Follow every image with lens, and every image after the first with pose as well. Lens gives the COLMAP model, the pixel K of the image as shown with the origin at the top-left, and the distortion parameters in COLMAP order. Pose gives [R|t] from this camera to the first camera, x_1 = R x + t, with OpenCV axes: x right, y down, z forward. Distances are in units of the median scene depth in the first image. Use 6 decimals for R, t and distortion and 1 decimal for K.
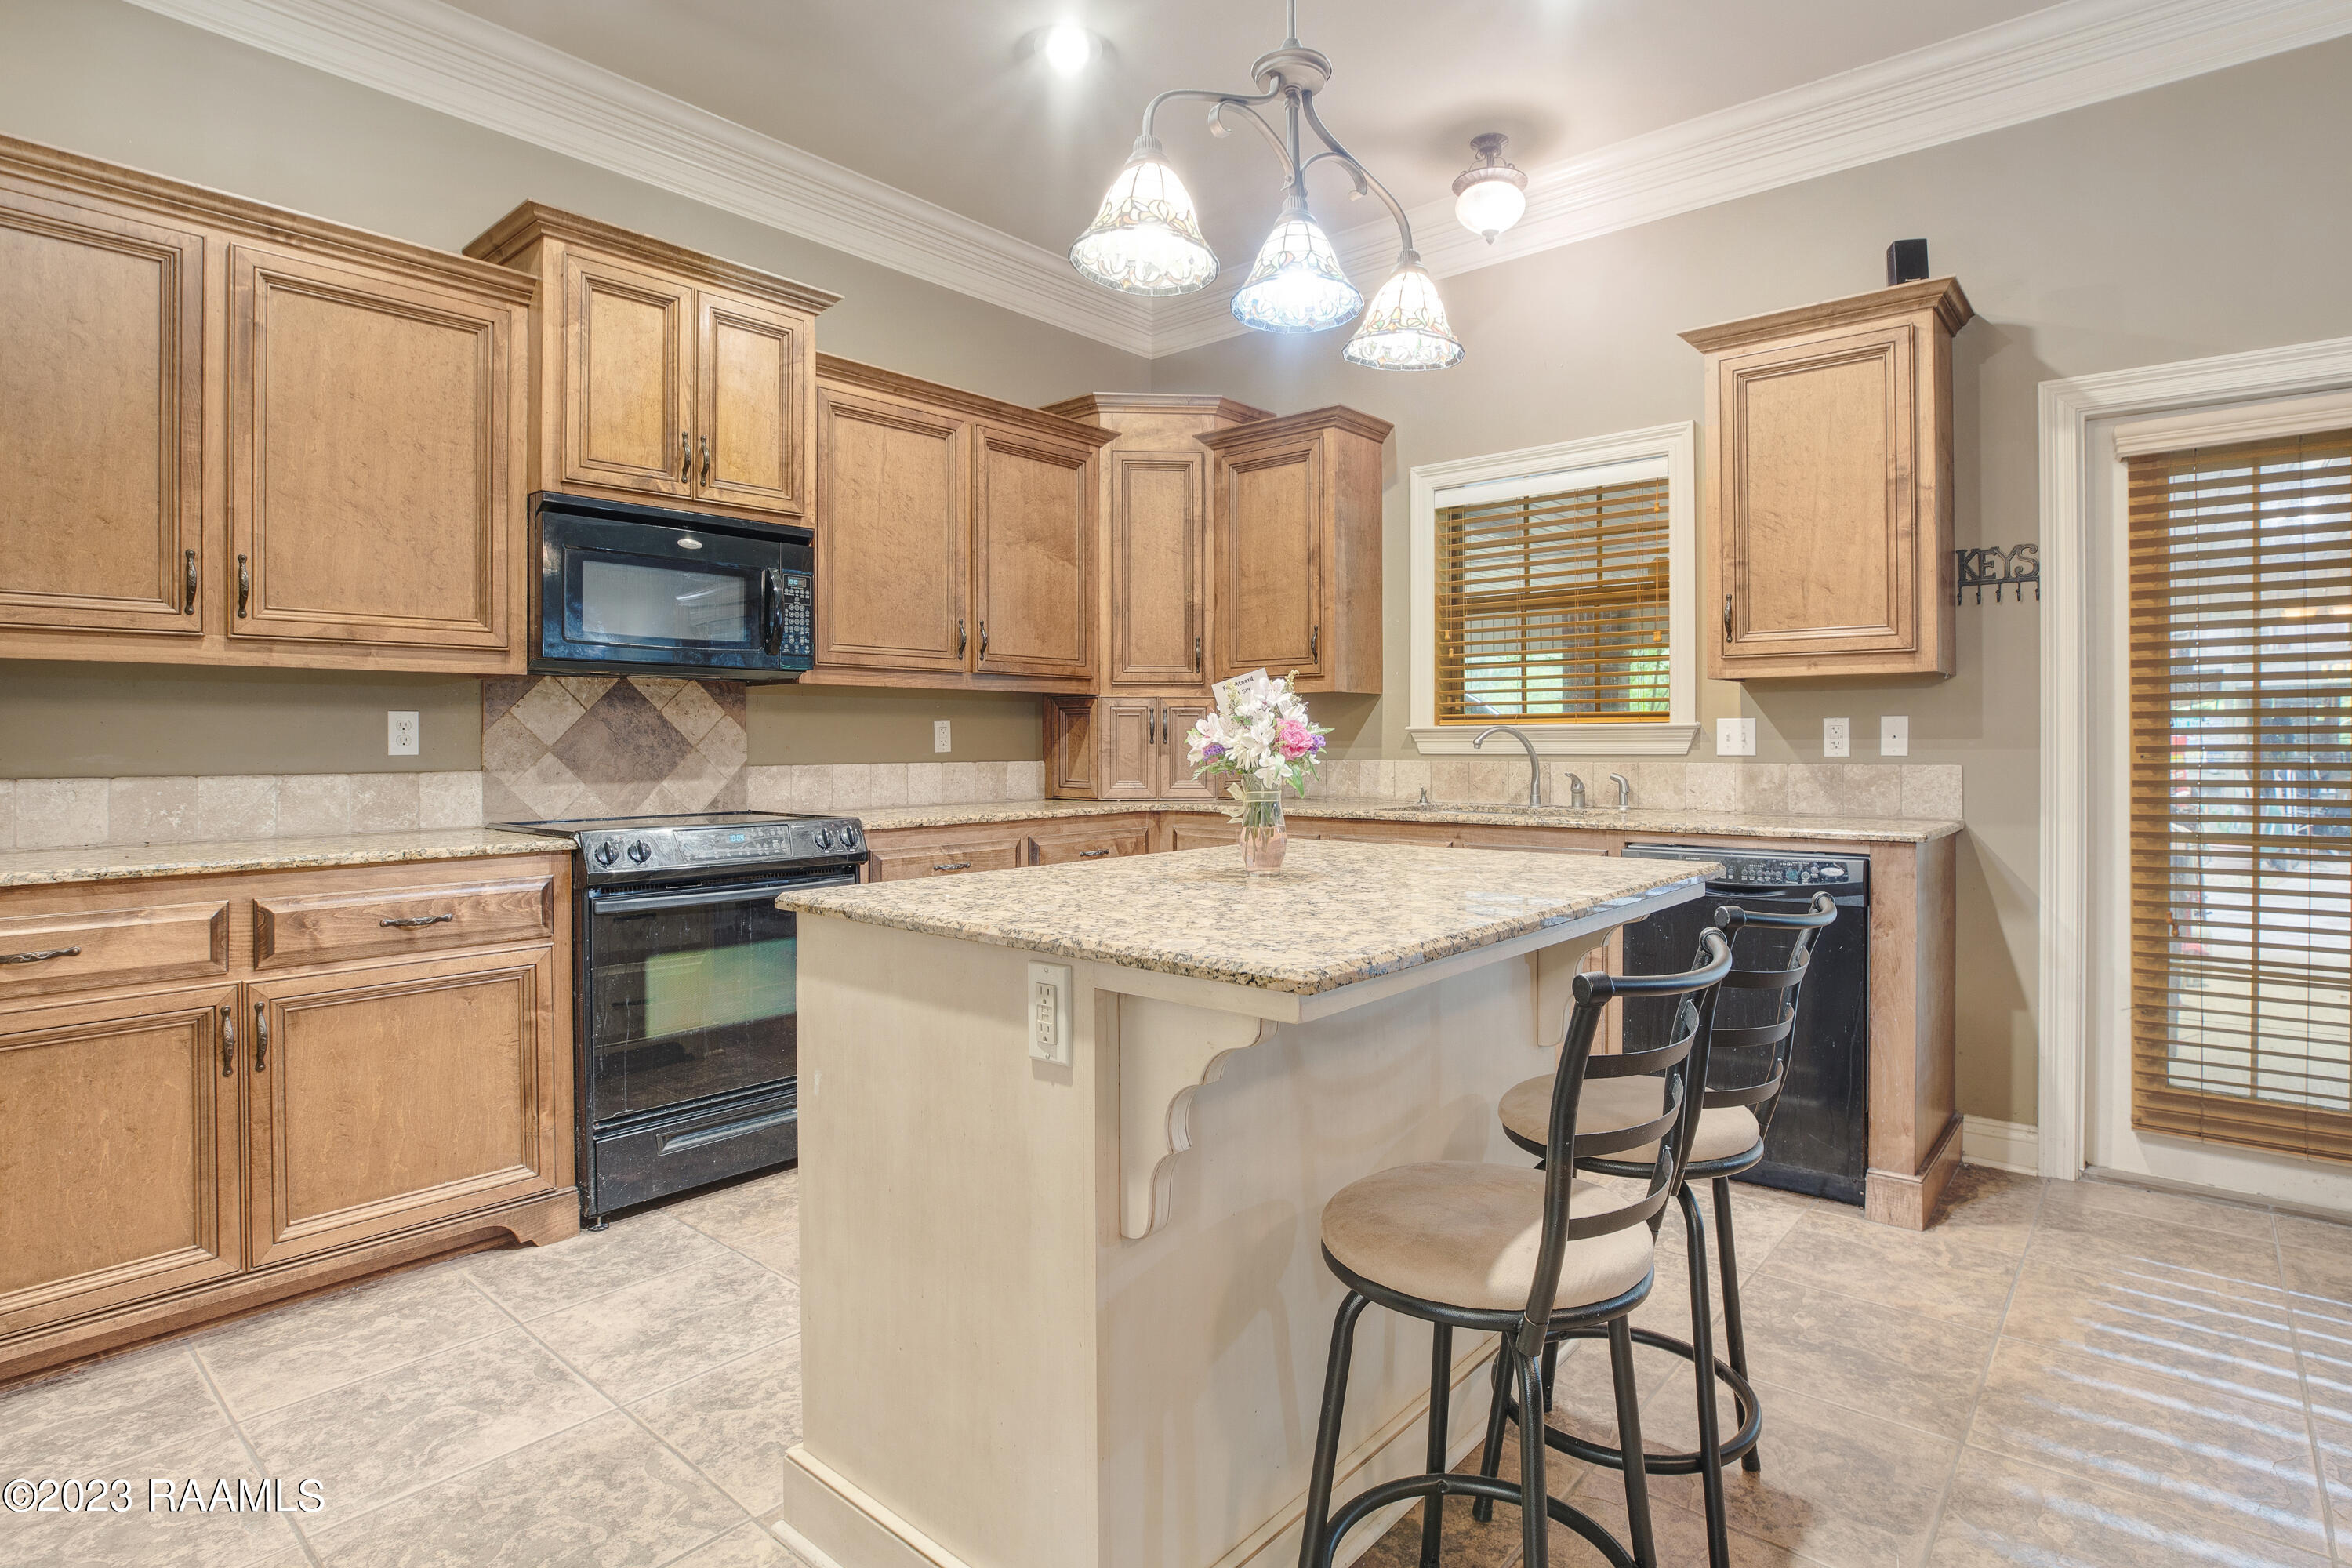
lens RADIAL K [[1177.0, 0, 1181.7], [0, 1177.0, 746.7], [0, 0, 1]] dist [-0.043073, 0.000749]
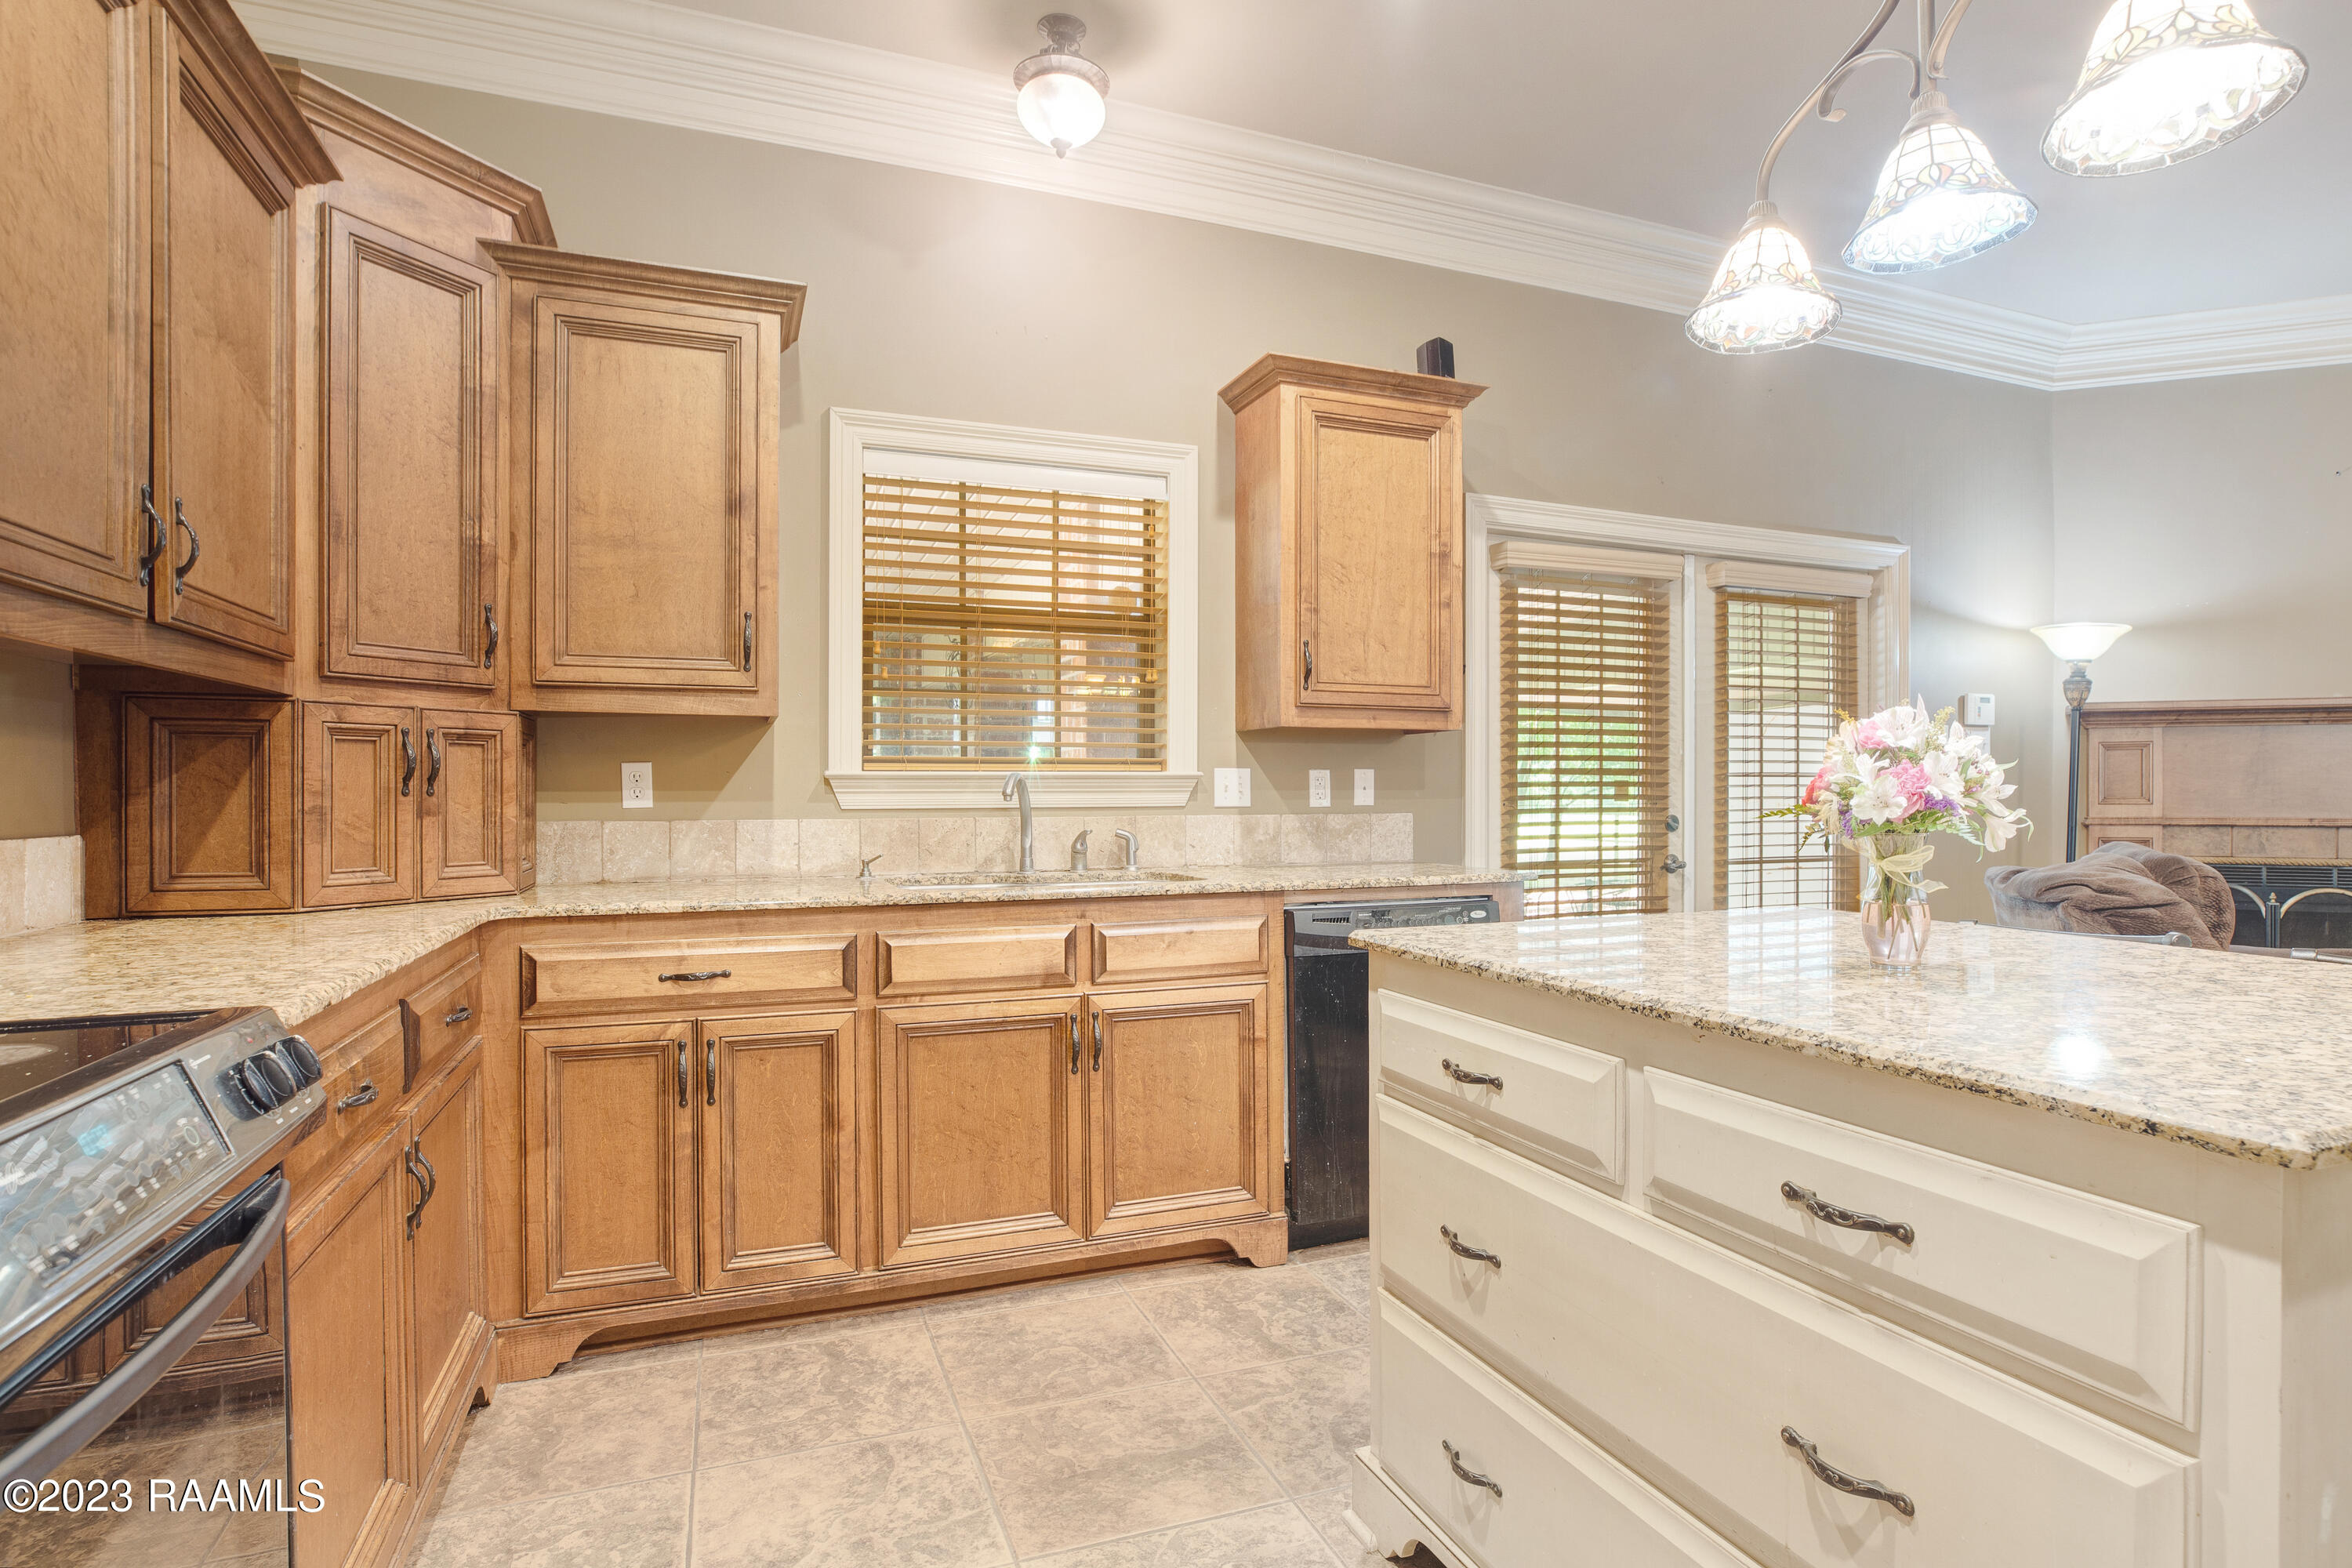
lens RADIAL K [[1226.8, 0, 1254.9], [0, 1226.8, 801.3], [0, 0, 1]] dist [-0.030084, -0.000166]
pose [[0.452384, -0.004979, 0.891809, -0.421955], [0.003879, 0.999986, 0.003615, -0.000754], [-0.891815, 0.001824, 0.452397, 0.530382]]
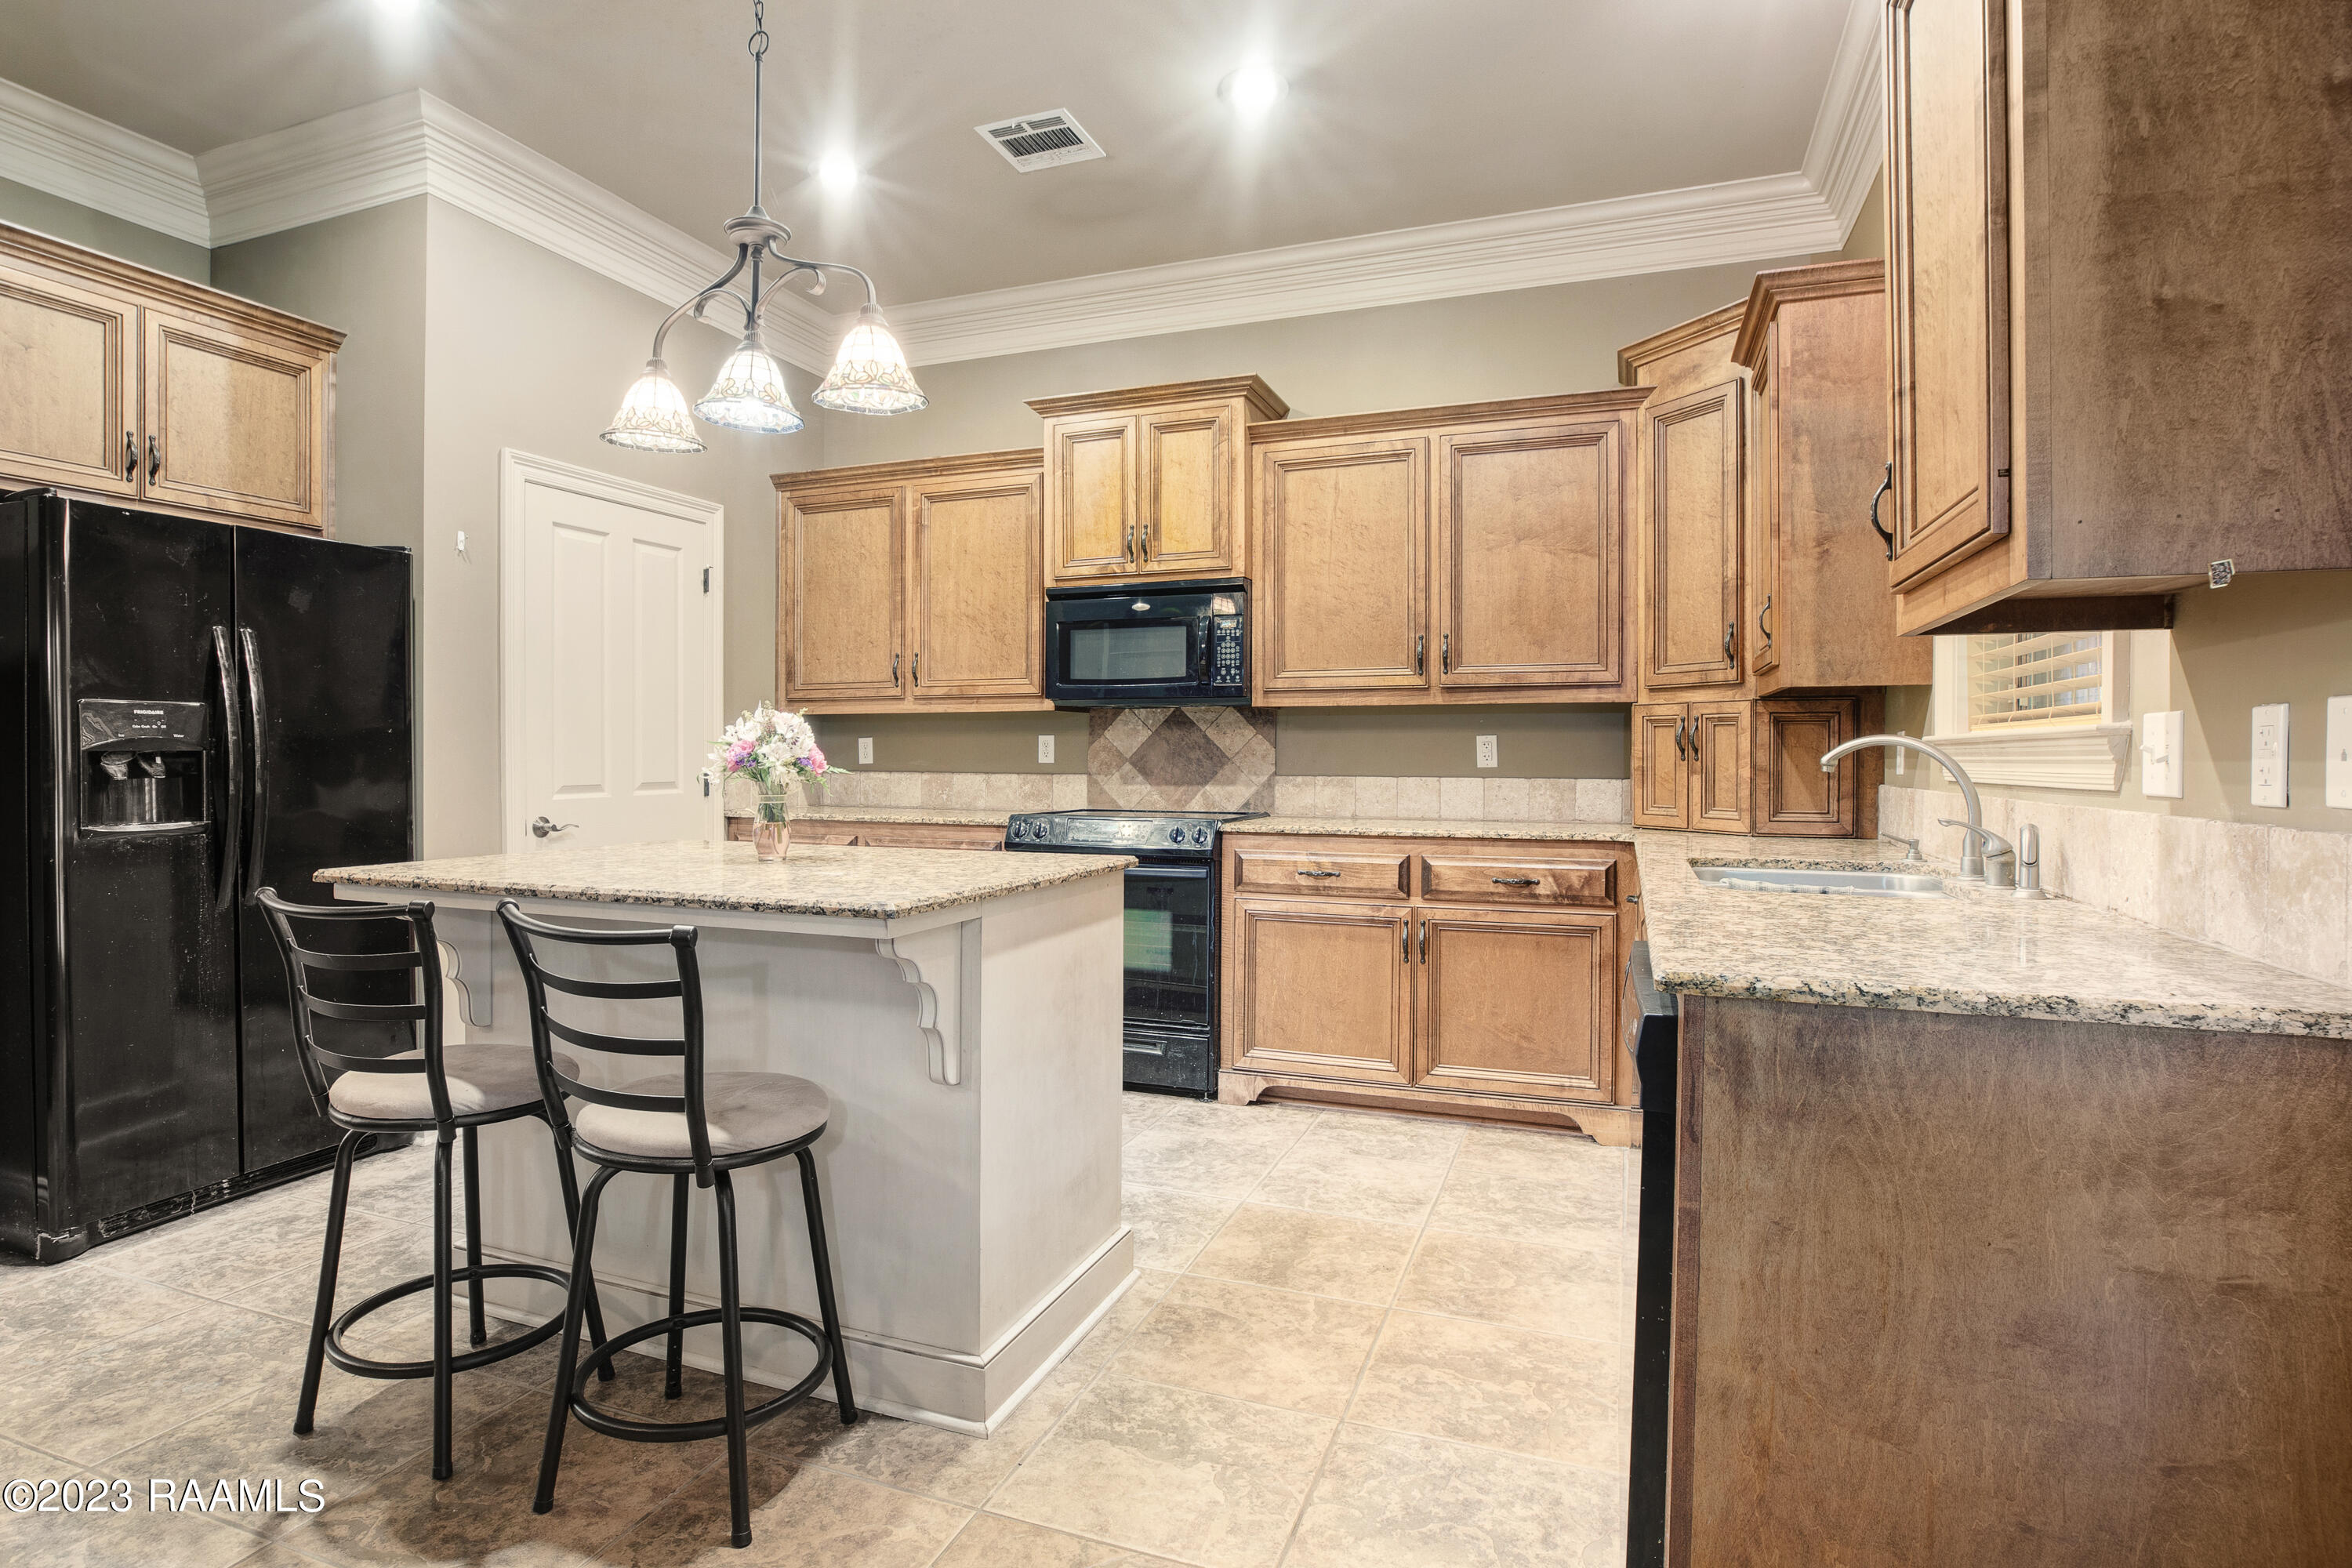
lens RADIAL K [[1177.0, 0, 1181.7], [0, 1177.0, 746.7], [0, 0, 1]] dist [-0.043073, 0.000749]
pose [[0.347717, -0.002561, -0.937596, 0.755816], [-0.008218, 0.999950, -0.005780, -0.005833], [0.937564, 0.009715, 0.347678, 0.508757]]
